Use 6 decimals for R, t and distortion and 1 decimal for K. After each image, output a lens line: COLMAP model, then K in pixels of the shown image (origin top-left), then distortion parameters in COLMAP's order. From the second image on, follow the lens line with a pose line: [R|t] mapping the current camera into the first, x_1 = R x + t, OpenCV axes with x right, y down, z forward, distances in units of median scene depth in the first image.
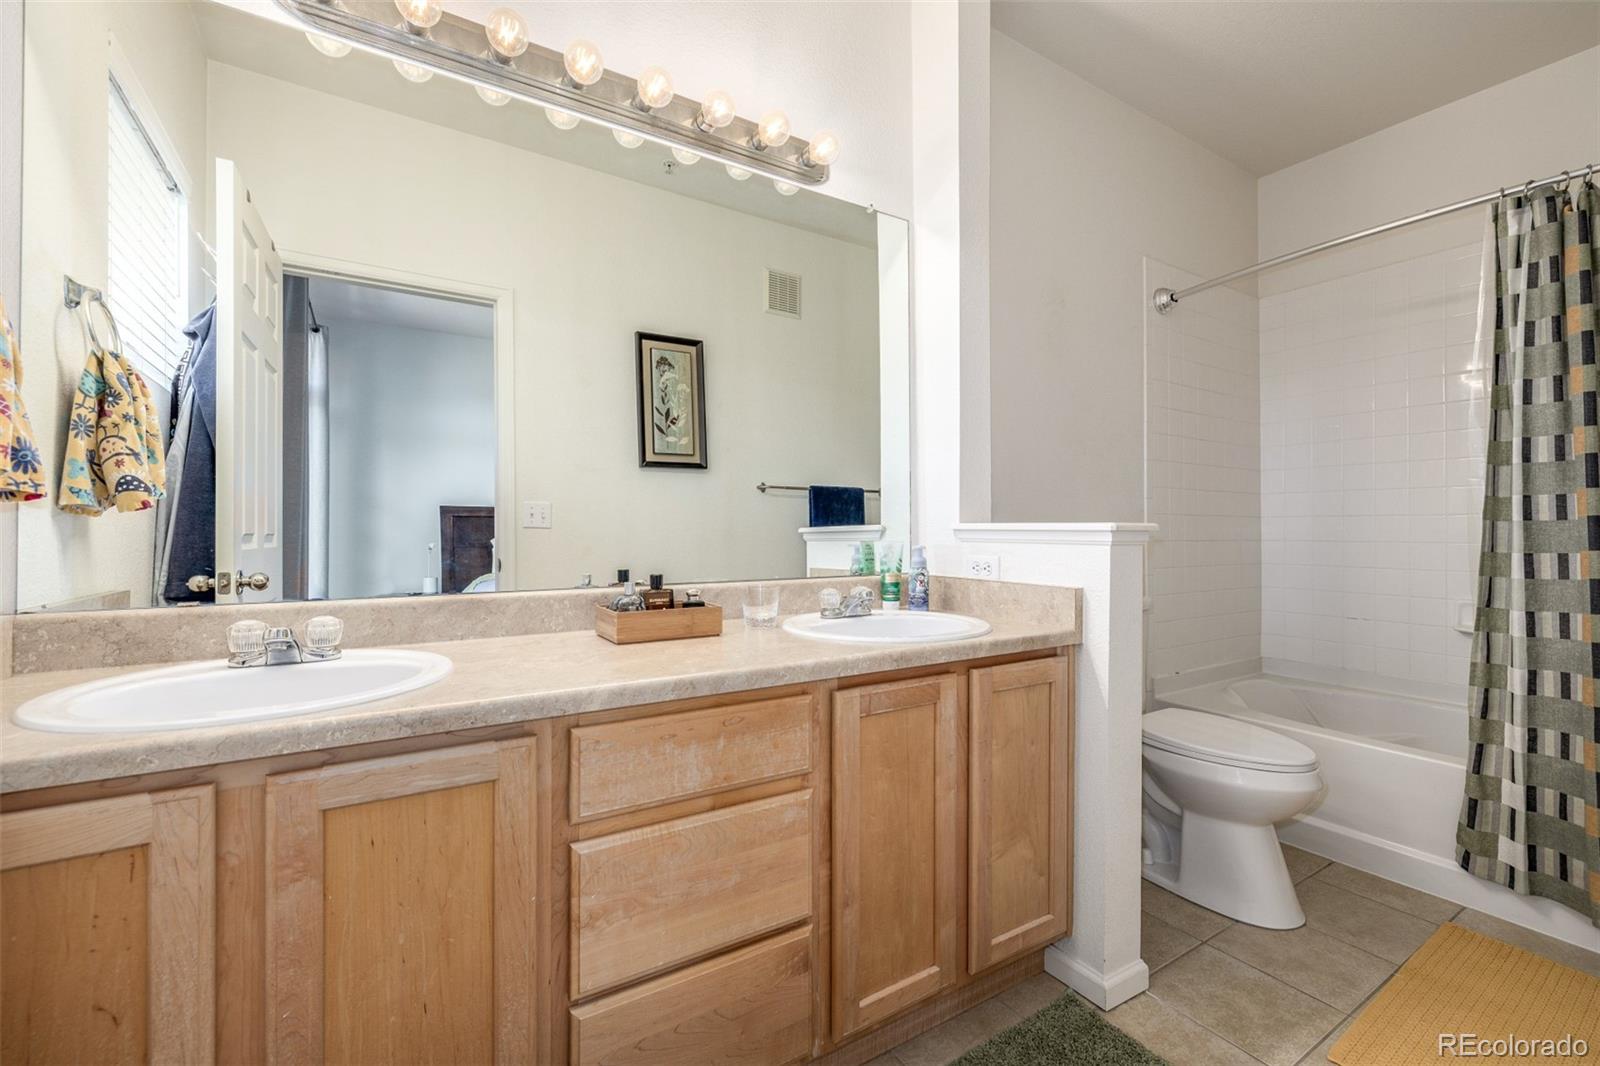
lens RADIAL K [[674.4, 0, 784.1], [0, 674.4, 529.4], [0, 0, 1]] dist [-0.001801, -0.000664]
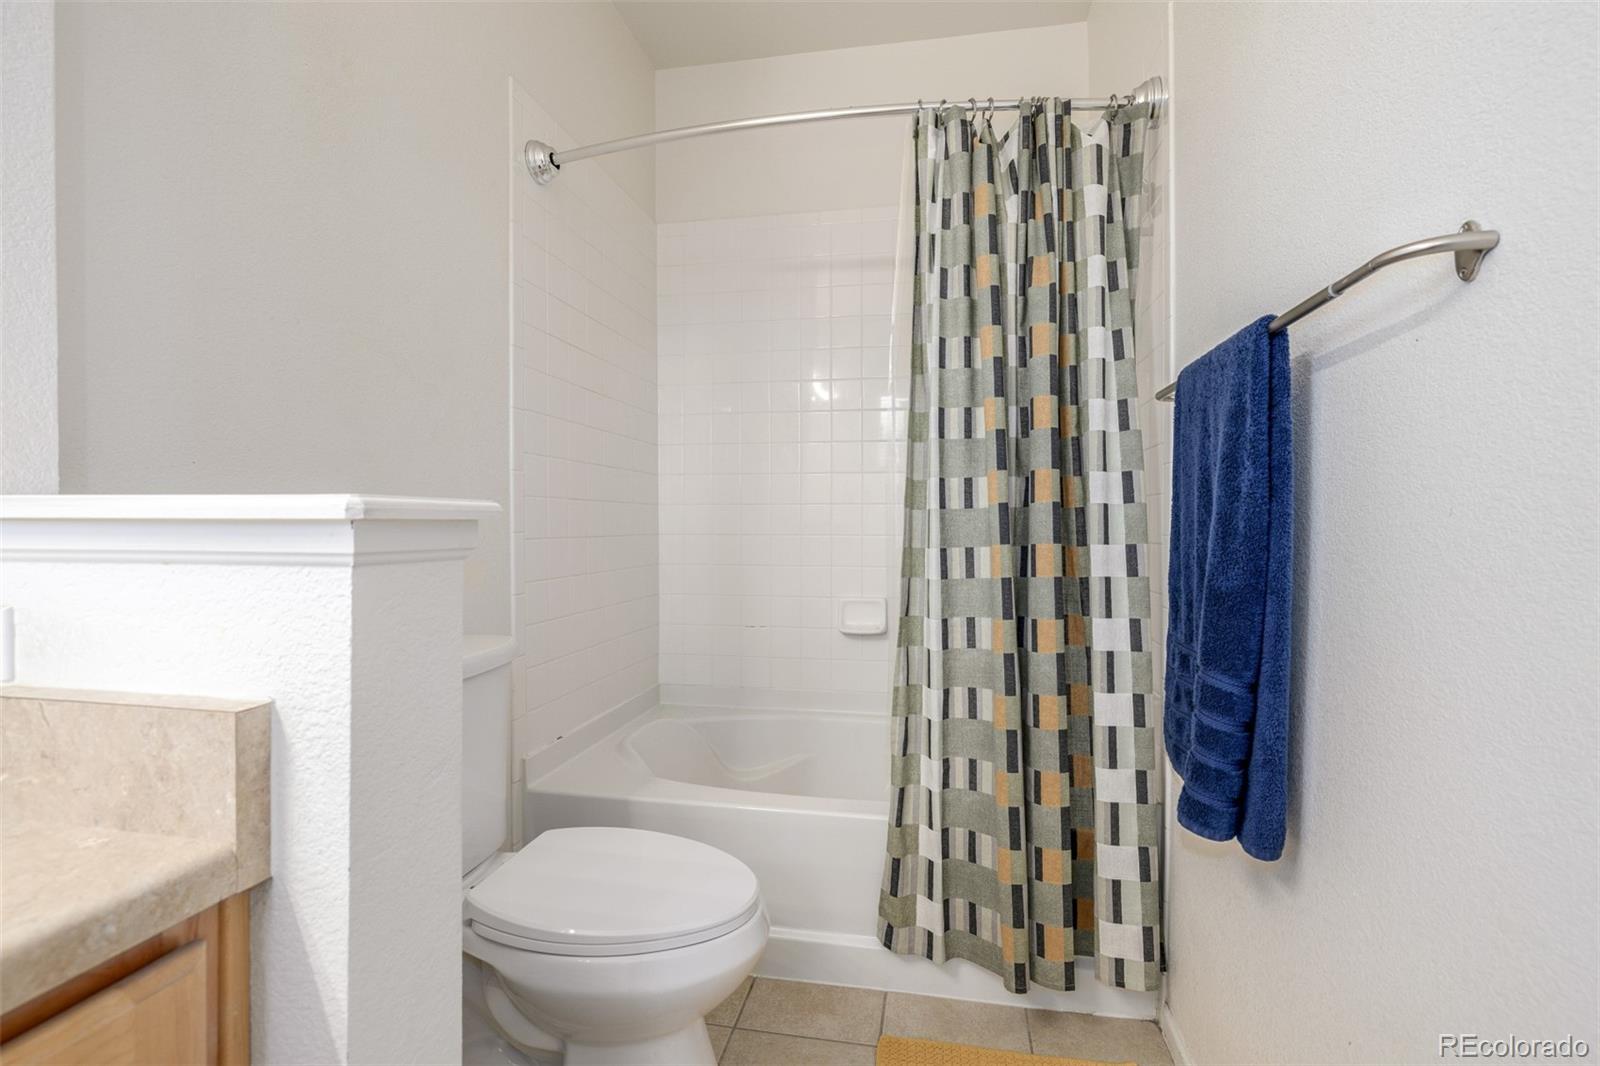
lens RADIAL K [[736.8, 0, 794.7], [0, 736.8, 521.7], [0, 0, 1]] dist [-0.004690, -0.000298]
pose [[0.675627, -0.000699, 0.737243, 0.312367], [0.000902, 1.000000, 0.000122, 0.002366], [-0.737243, 0.000583, 0.675627, 0.516316]]
